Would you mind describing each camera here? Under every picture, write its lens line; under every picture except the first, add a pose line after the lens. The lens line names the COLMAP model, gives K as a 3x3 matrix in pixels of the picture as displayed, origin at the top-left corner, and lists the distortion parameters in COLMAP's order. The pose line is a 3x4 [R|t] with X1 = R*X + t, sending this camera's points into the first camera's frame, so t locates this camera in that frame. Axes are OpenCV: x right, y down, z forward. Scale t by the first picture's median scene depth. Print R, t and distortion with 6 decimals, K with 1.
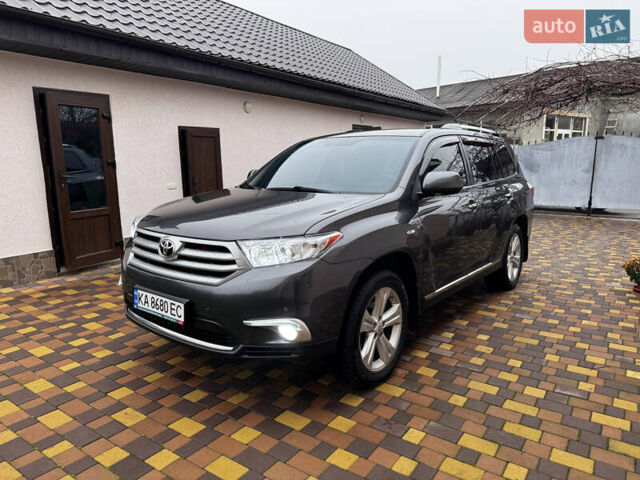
lens RADIAL K [[446.7, 0, 320.0], [0, 446.7, 240.0], [0, 0, 1]] dist [0.059488, -0.076259]
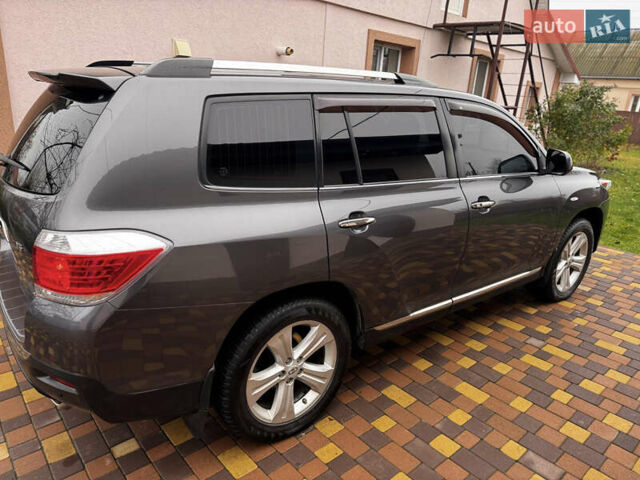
lens RADIAL K [[446.7, 0, 320.0], [0, 446.7, 240.0], [0, 0, 1]] dist [0.059488, -0.076259]
pose [[-0.967254, -0.124389, 0.221238, 0.057461], [-0.005237, 0.881267, 0.472589, -0.582691], [-0.253754, 0.455955, -0.853061, 2.812882]]
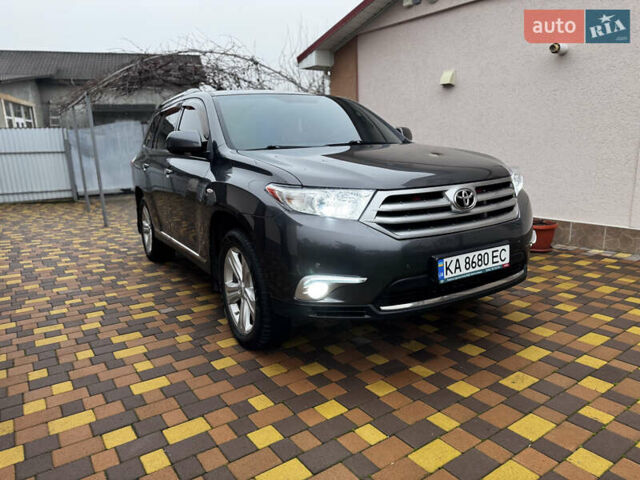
lens RADIAL K [[446.7, 0, 320.0], [0, 446.7, 240.0], [0, 0, 1]] dist [0.059488, -0.076259]
pose [[0.348351, -0.204762, 0.914726, -1.214906], [0.196738, 0.970085, 0.142231, -0.080577], [-0.916486, 0.130415, 0.378214, 0.901538]]
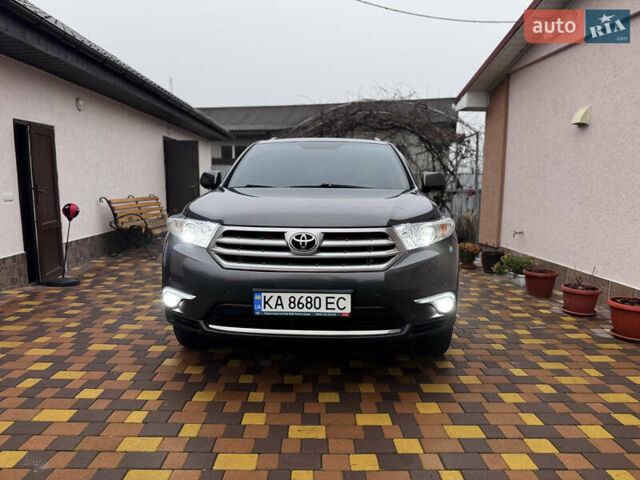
lens RADIAL K [[449.4, 0, 319.6], [0, 449.4, 230.7], [0, 0, 1]] dist [0.069434, -0.087326]
pose [[0.814315, -0.048906, 0.578359, -0.821422], [0.089748, 0.995069, -0.042220, 0.036623], [-0.573443, 0.086287, 0.814689, 0.208431]]
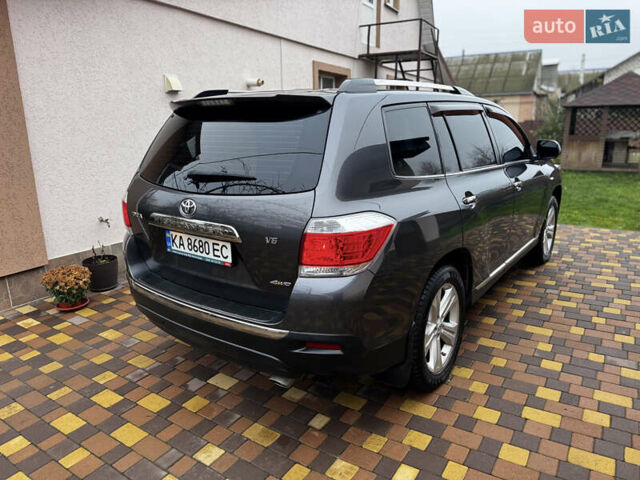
lens RADIAL K [[446.7, 0, 320.0], [0, 446.7, 240.0], [0, 0, 1]] dist [0.059488, -0.076259]
pose [[-0.999568, 0.026255, -0.013192, 0.518207], [0.018412, 0.909568, 0.415147, -0.577773], [0.022898, 0.414725, -0.909659, 3.048257]]
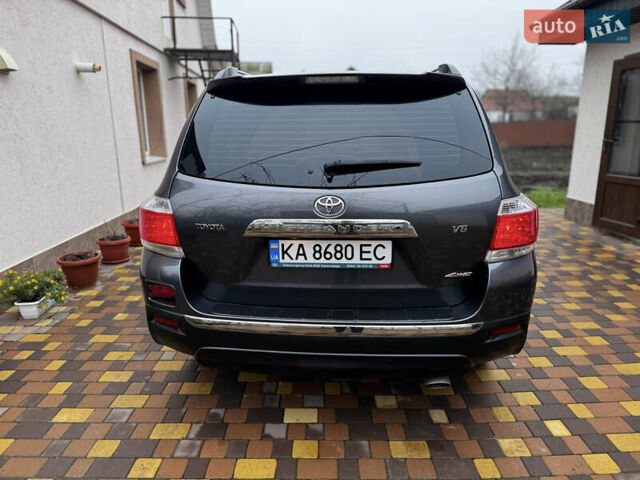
lens RADIAL K [[446.7, 0, 320.0], [0, 446.7, 240.0], [0, 0, 1]] dist [0.059488, -0.076259]
pose [[-0.824768, 0.150489, -0.545078, 1.121846], [-0.085586, 0.919611, 0.383394, -0.503804], [0.558957, 0.362862, -0.745586, 2.782829]]
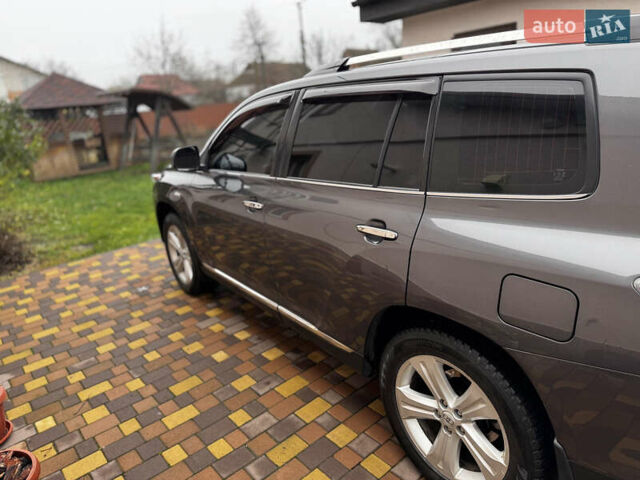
lens RADIAL K [[446.7, 0, 320.0], [0, 446.7, 240.0], [0, 0, 1]] dist [0.059488, -0.076259]
pose [[-0.242192, 0.323755, -0.914618, 1.344532], [-0.079156, 0.932947, 0.351203, -0.383512], [0.966994, 0.157456, -0.200325, 1.759050]]
